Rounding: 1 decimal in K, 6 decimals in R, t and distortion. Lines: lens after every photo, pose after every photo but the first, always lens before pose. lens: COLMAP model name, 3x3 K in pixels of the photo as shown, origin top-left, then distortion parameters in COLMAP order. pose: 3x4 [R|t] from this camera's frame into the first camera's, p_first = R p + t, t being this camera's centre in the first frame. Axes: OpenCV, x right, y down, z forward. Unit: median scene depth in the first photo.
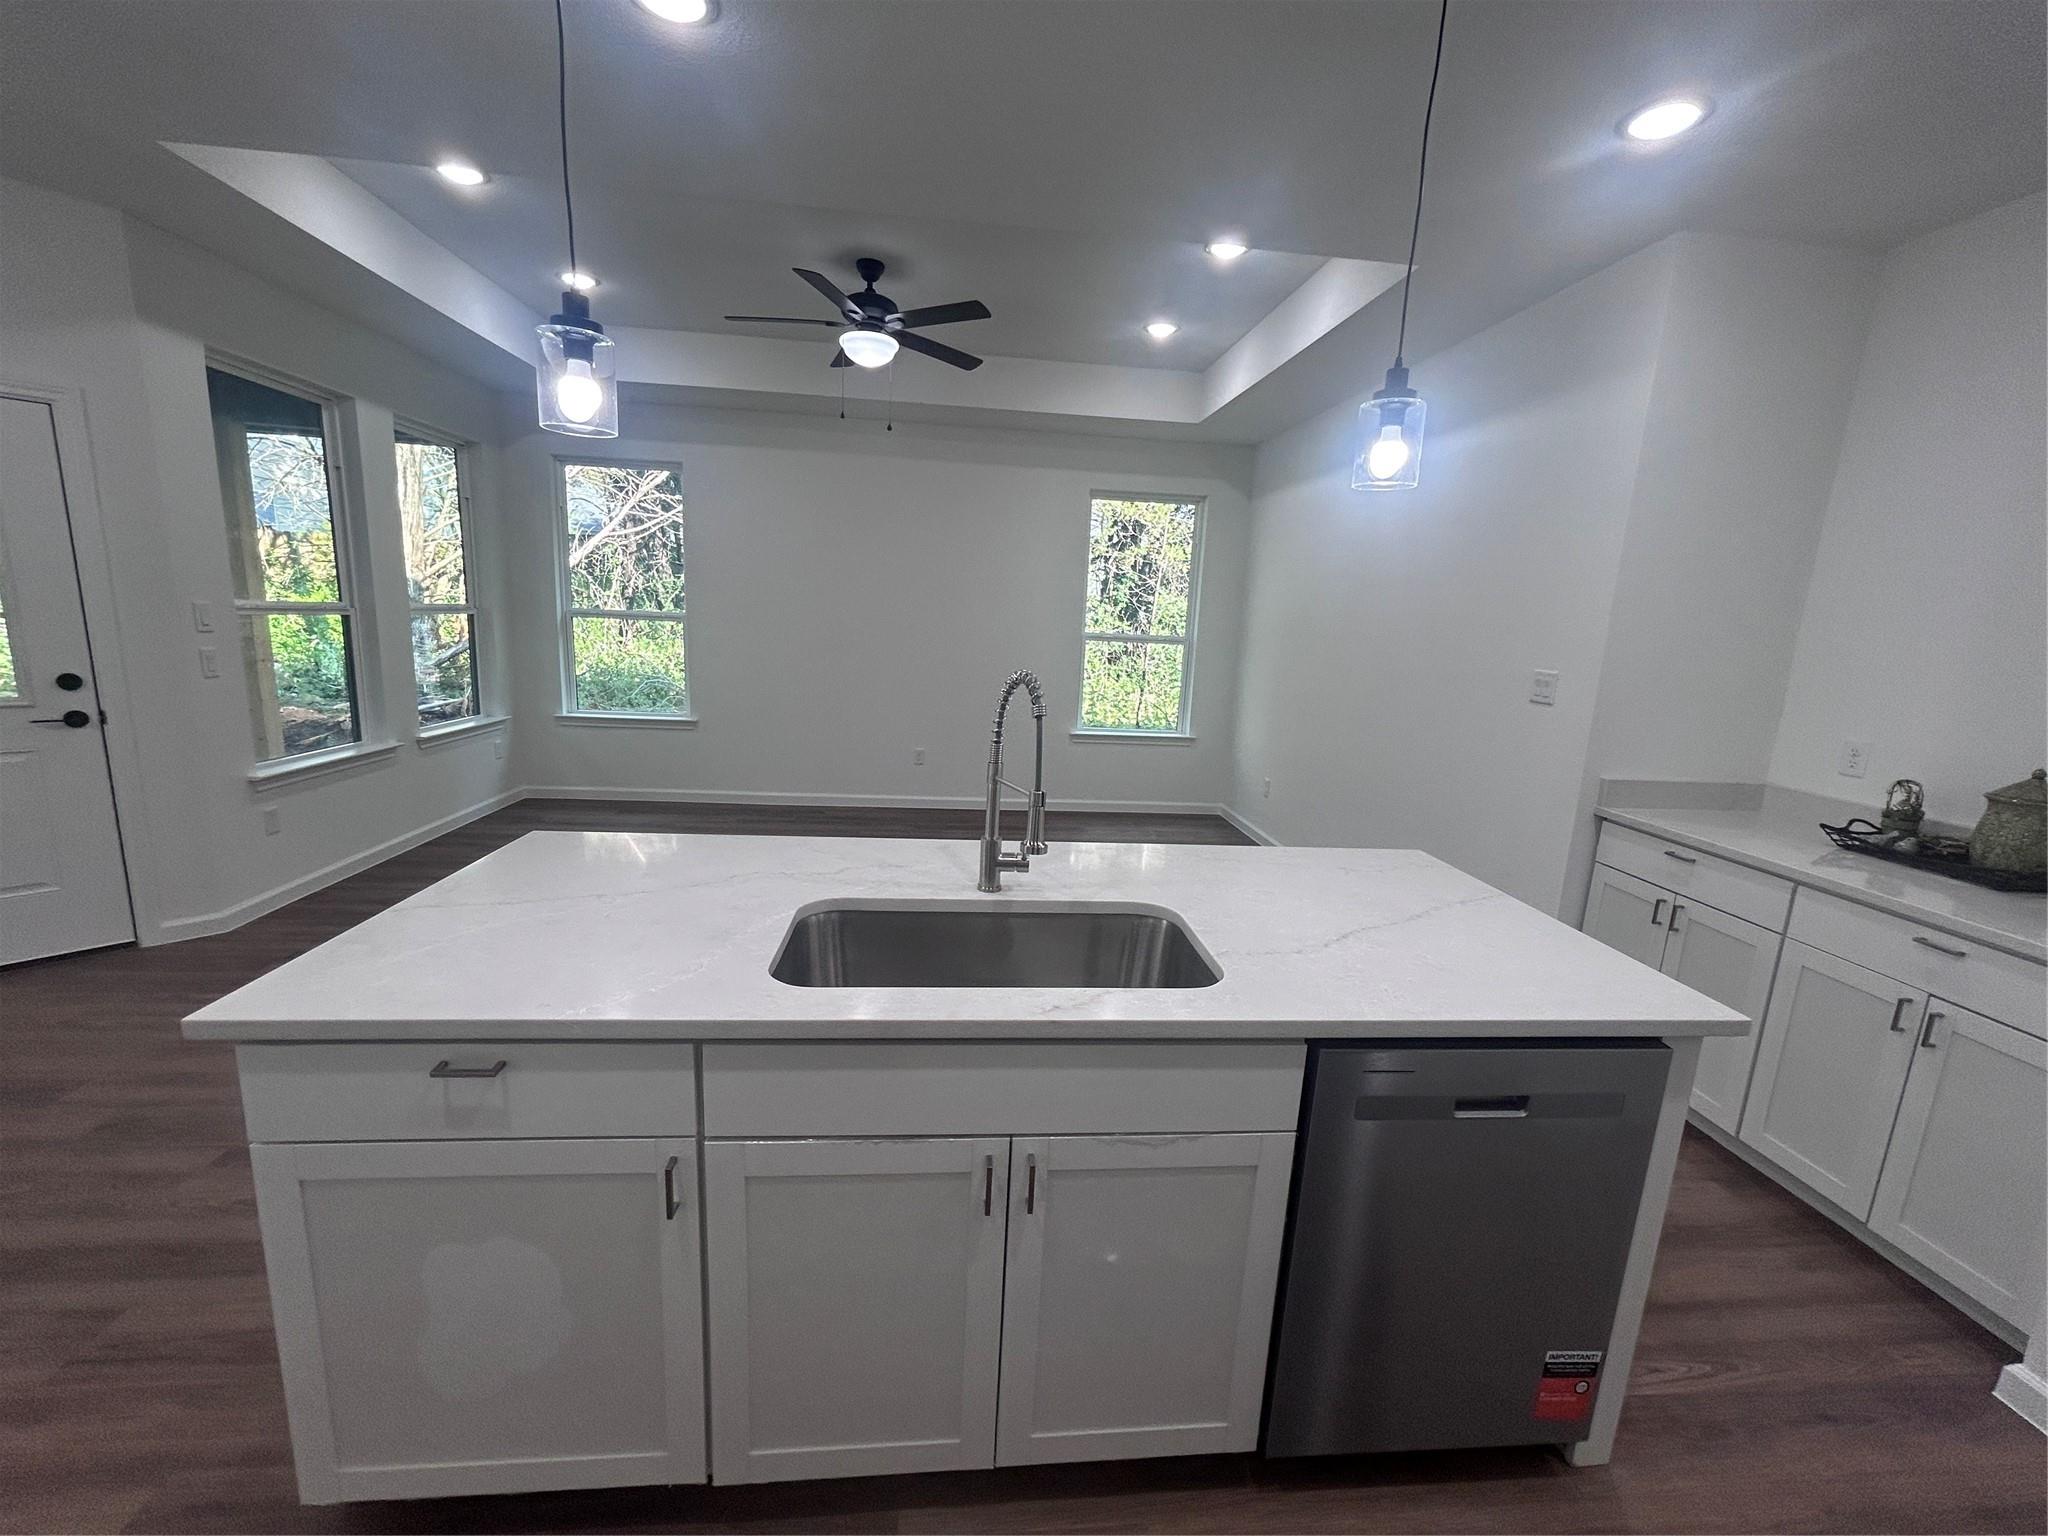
lens RADIAL K [[825.3, 0, 1024.0], [0, 825.3, 768.0], [0, 0, 1]] dist [-0.000462, -0.000062]
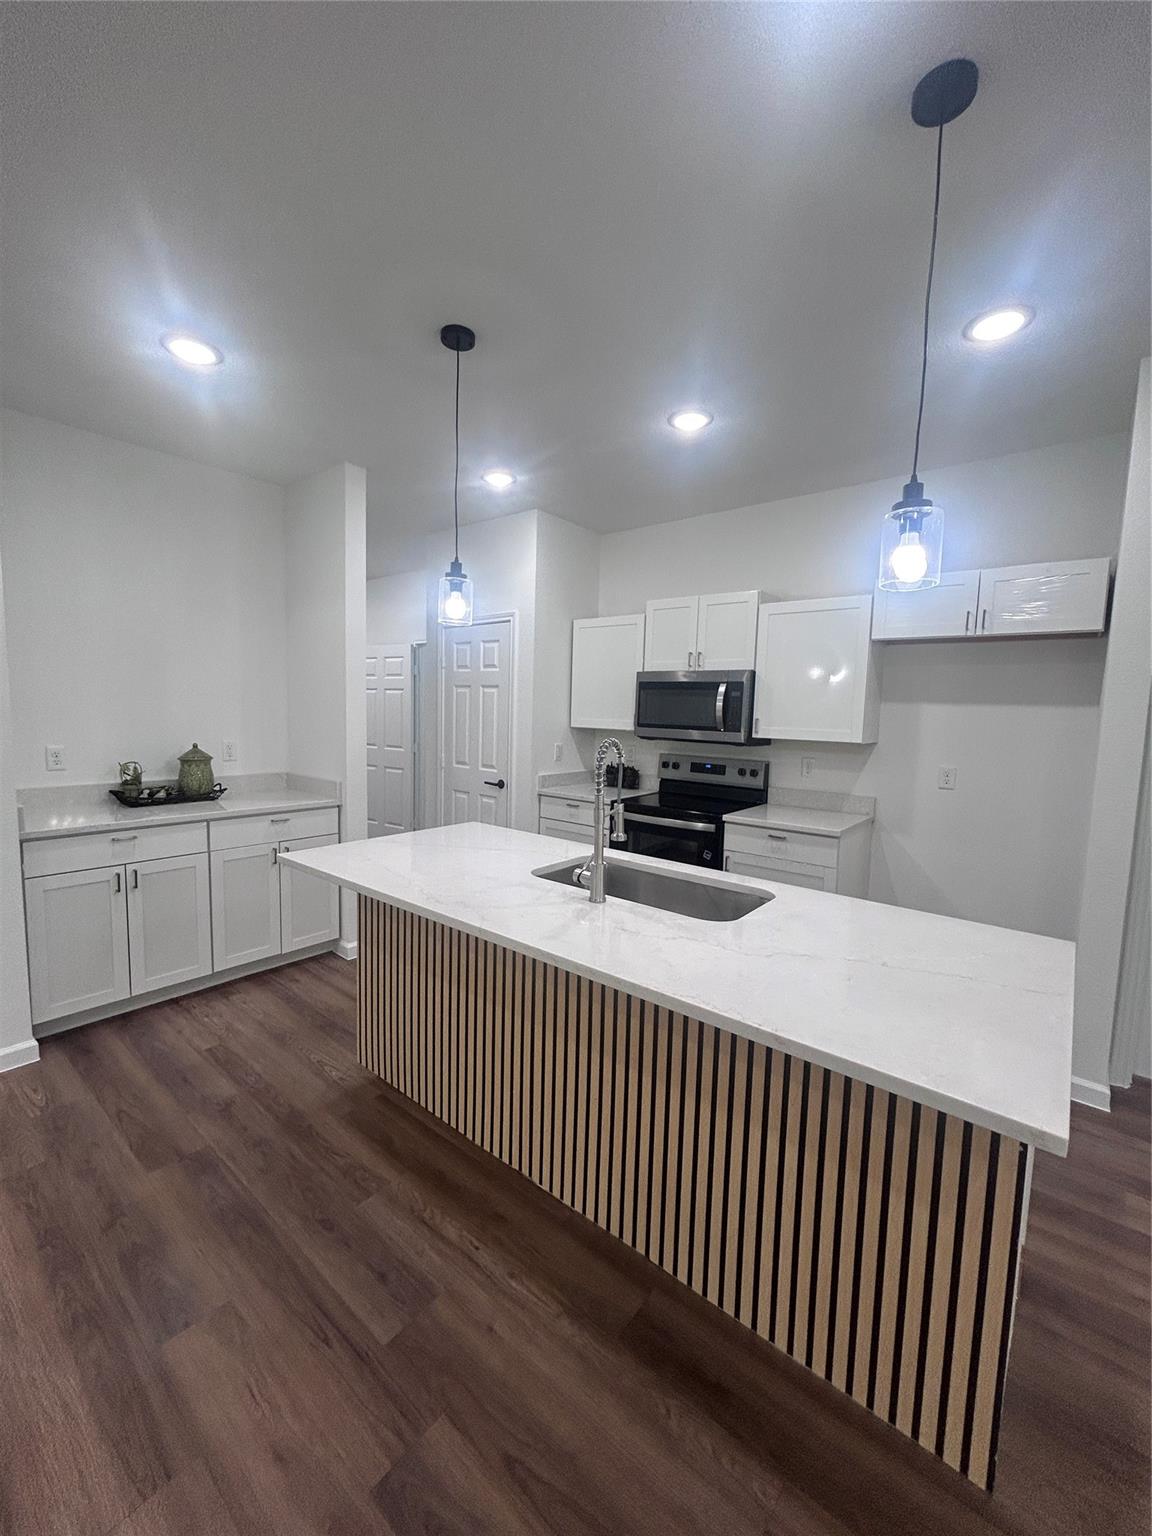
lens RADIAL K [[619.0, 0, 576.0], [0, 619.0, 768.0], [0, 0, 1]] dist [-0.000462, -0.000062]
pose [[-0.707160, -0.134305, 0.694180, -0.607670], [0.072626, 0.962803, 0.260260, -0.291480], [-0.703313, 0.234461, -0.671102, 1.437554]]
